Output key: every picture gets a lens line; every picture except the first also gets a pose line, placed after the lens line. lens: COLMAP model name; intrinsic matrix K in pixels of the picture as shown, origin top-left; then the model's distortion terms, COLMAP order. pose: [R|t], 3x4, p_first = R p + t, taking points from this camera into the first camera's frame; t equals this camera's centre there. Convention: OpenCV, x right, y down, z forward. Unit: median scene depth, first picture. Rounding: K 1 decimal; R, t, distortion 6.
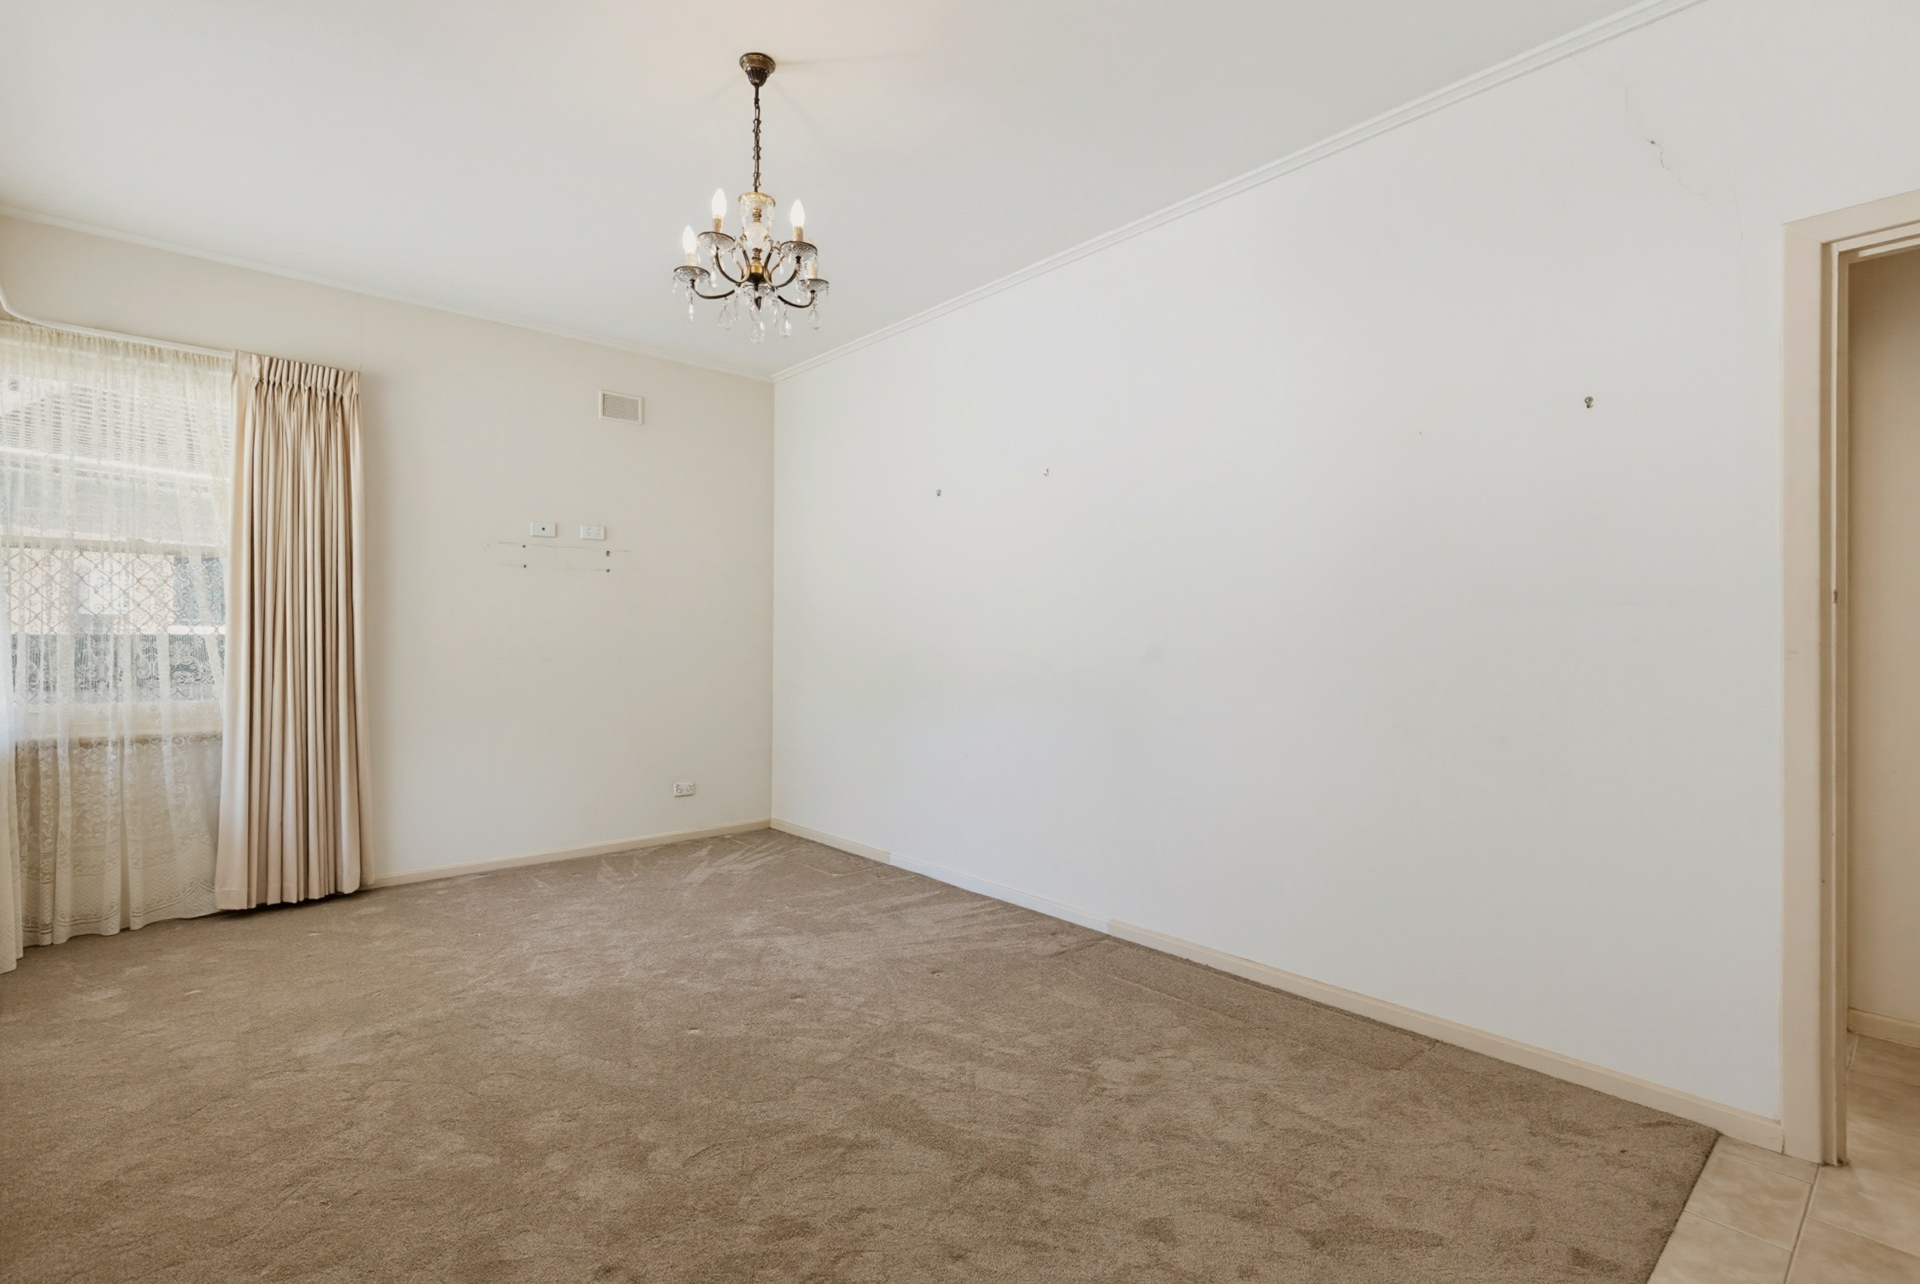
lens RADIAL K [[871.3, 0, 967.2], [0, 871.3, 636.0], [0, 0, 1]] dist [0.005321, 0.000634]
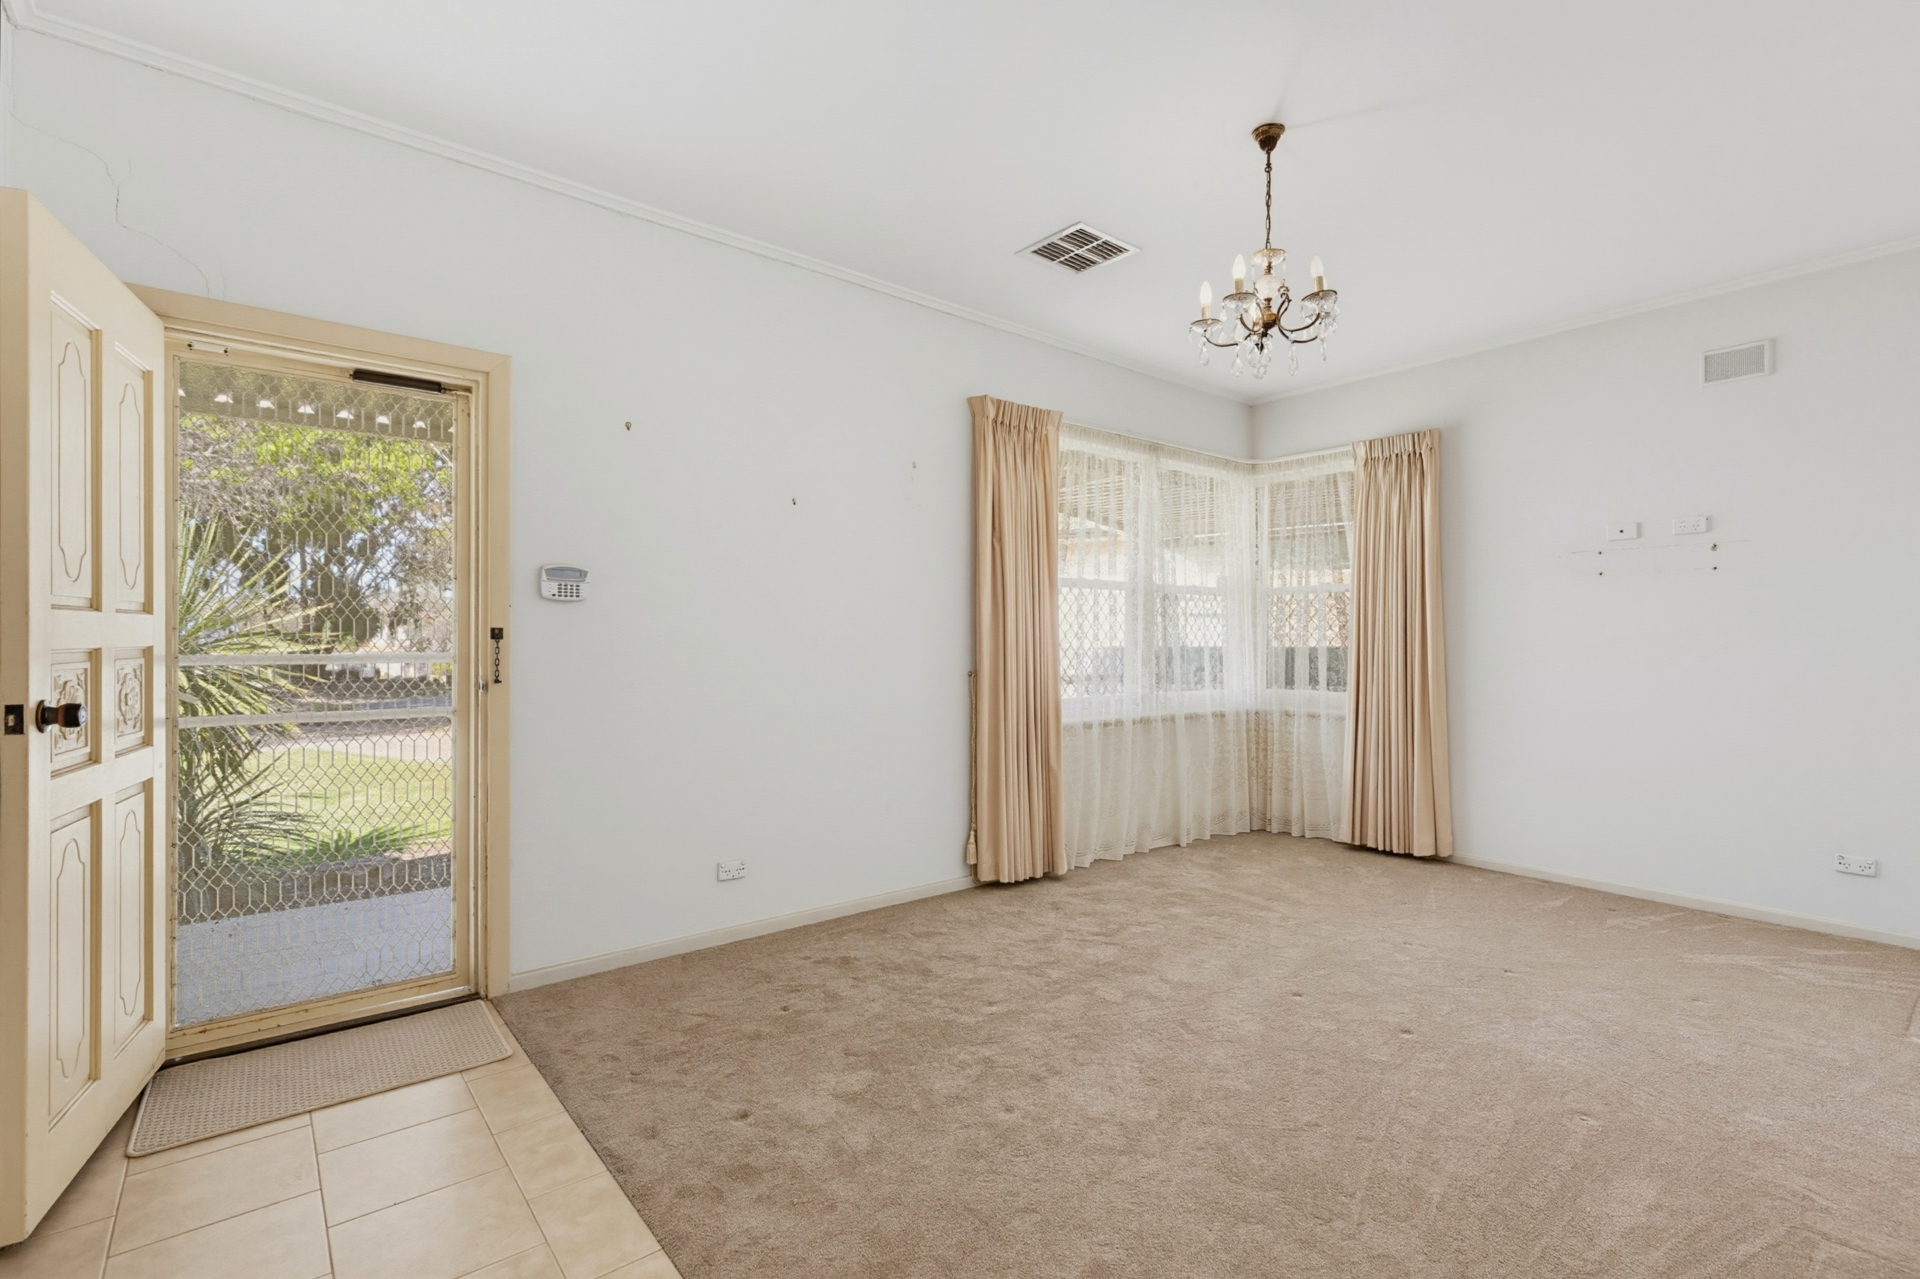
lens RADIAL K [[871.3, 0, 961.6], [0, 871.3, 647.7], [0, 0, 1]] dist [0.005321, 0.000634]
pose [[-0.027353, 0.000974, -0.999625, 0.545676], [-0.000728, 0.999999, 0.000995, -0.000393], [0.999626, 0.000755, -0.027352, 0.394610]]
